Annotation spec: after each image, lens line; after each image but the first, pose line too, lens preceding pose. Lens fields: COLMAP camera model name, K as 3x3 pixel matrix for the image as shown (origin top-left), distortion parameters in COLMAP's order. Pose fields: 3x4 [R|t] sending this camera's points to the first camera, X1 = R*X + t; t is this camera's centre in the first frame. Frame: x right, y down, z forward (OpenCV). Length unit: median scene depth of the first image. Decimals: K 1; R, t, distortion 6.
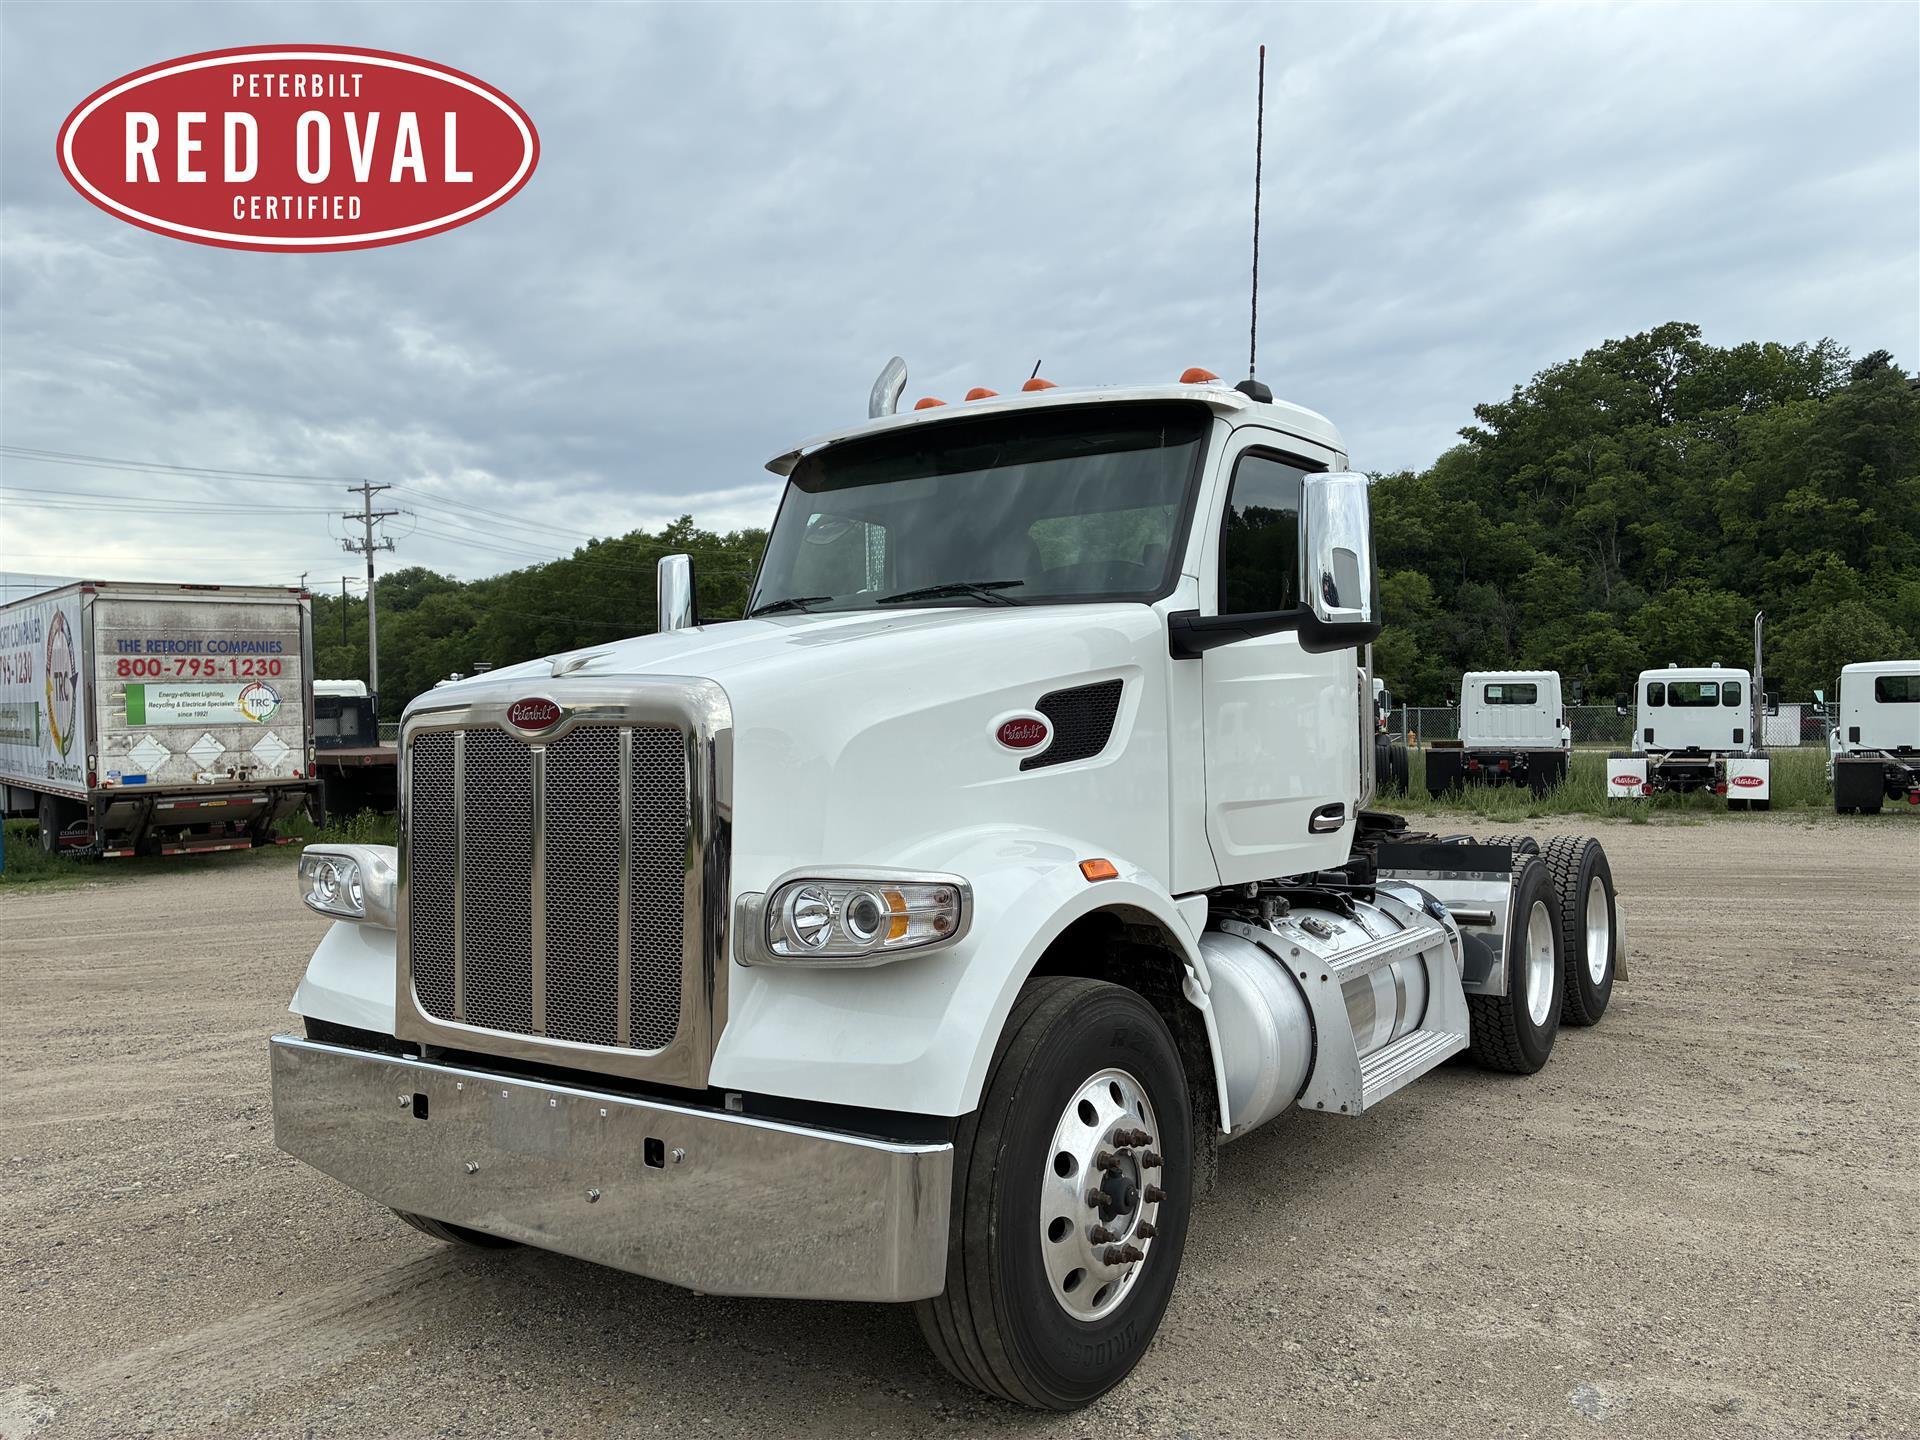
lens RADIAL K [[1590.9, 0, 960.0], [0, 1590.9, 720.0], [0, 0, 1]] dist [0.003122, -0.004575]
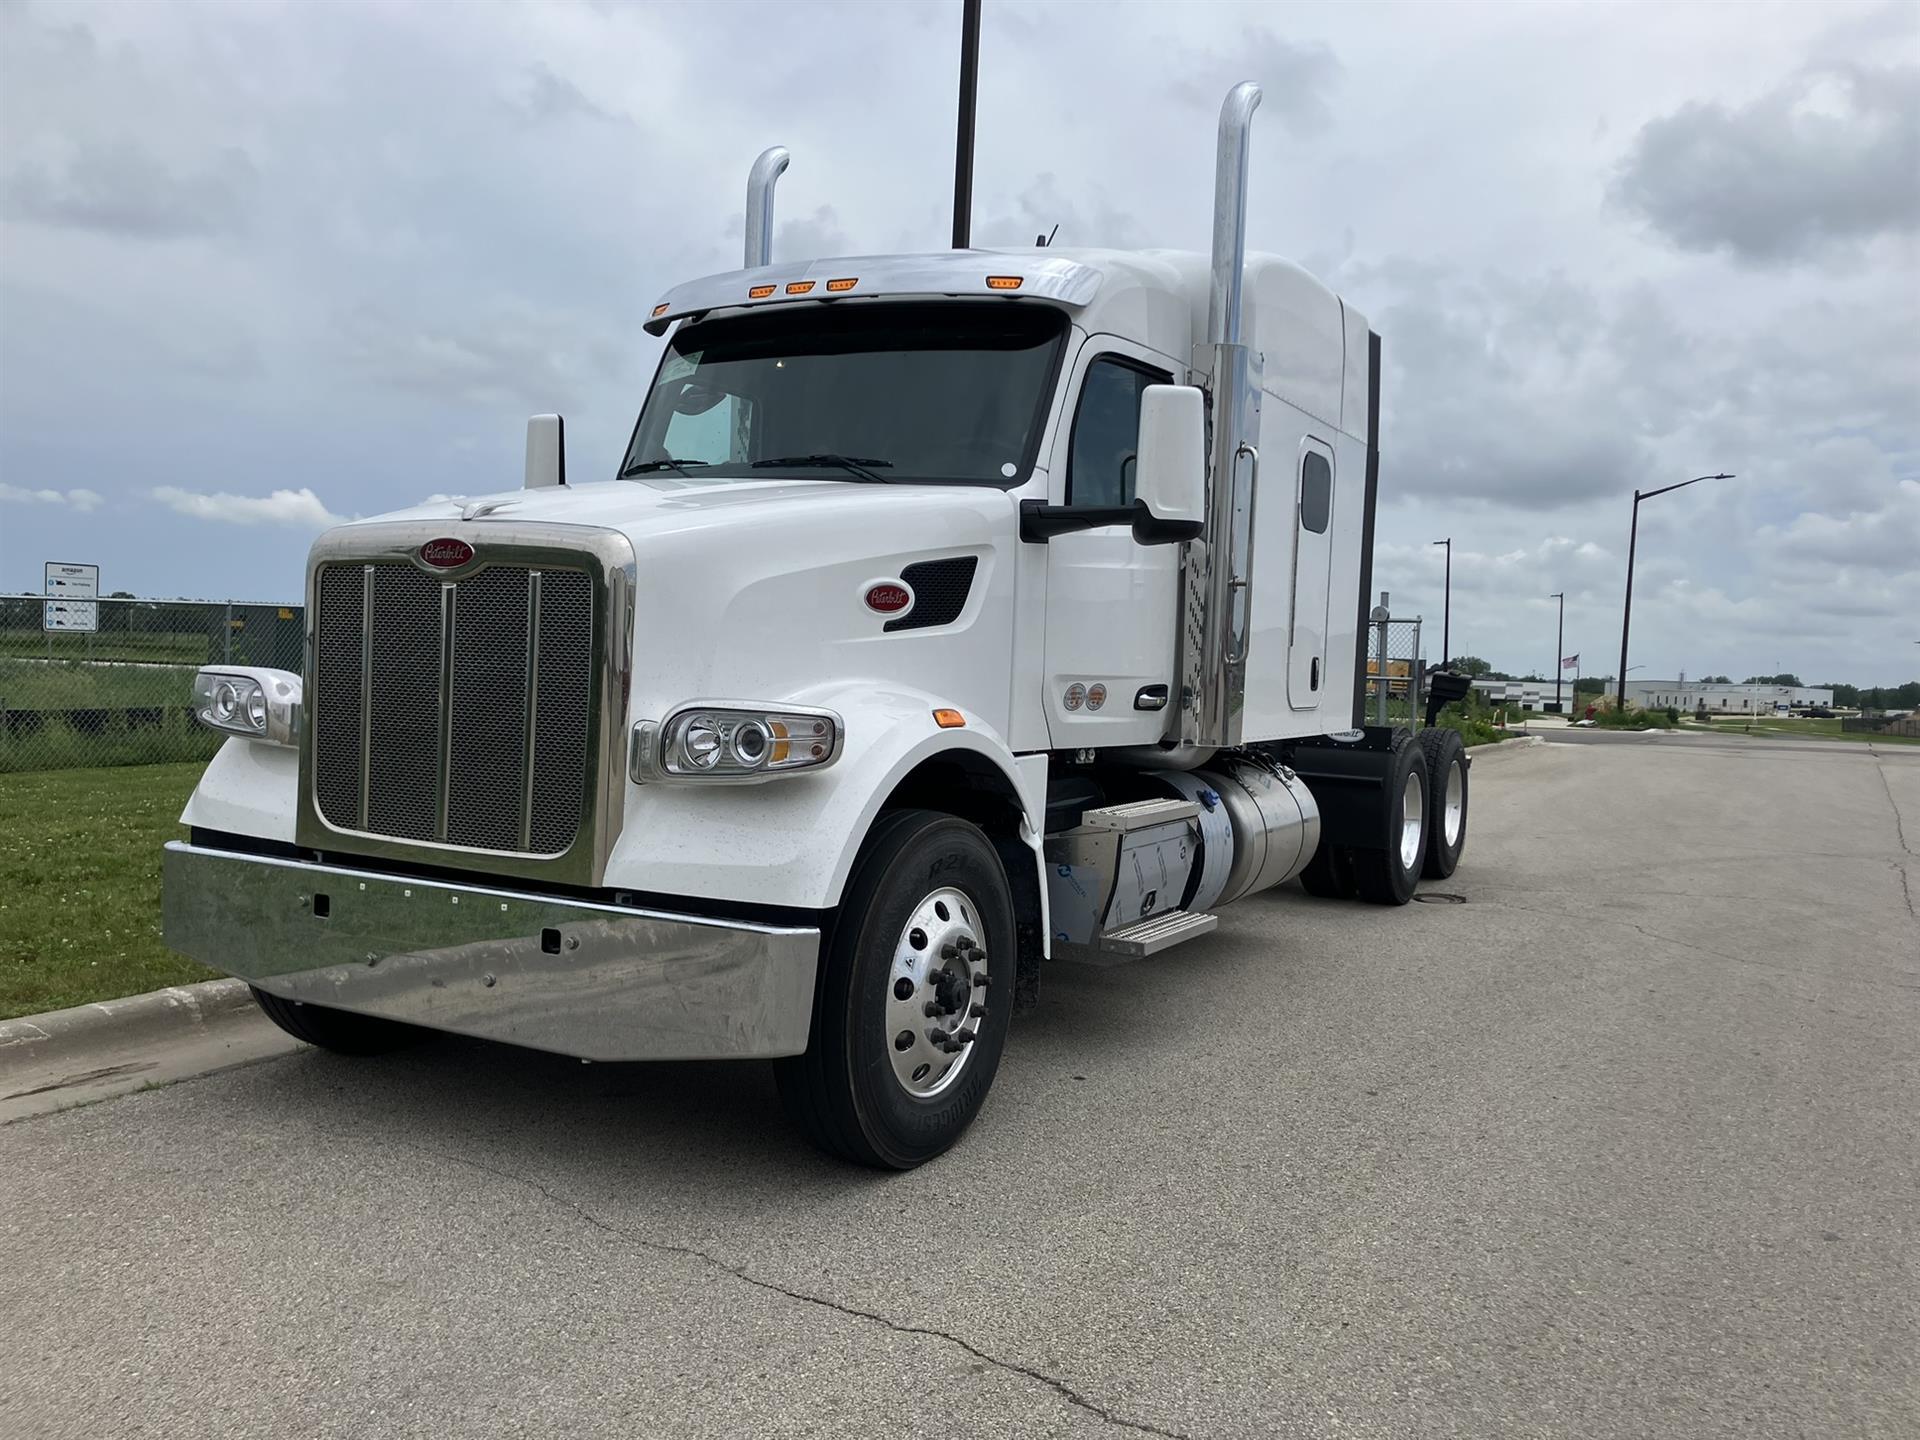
lens RADIAL K [[1590.9, 0, 960.0], [0, 1590.9, 720.0], [0, 0, 1]] dist [0.003122, -0.004575]
pose [[0.993484, 0.053191, 0.100797, -0.019302], [-0.060791, 0.995412, 0.073888, 0.007910], [-0.096404, -0.079534, 0.992160, -0.136414]]
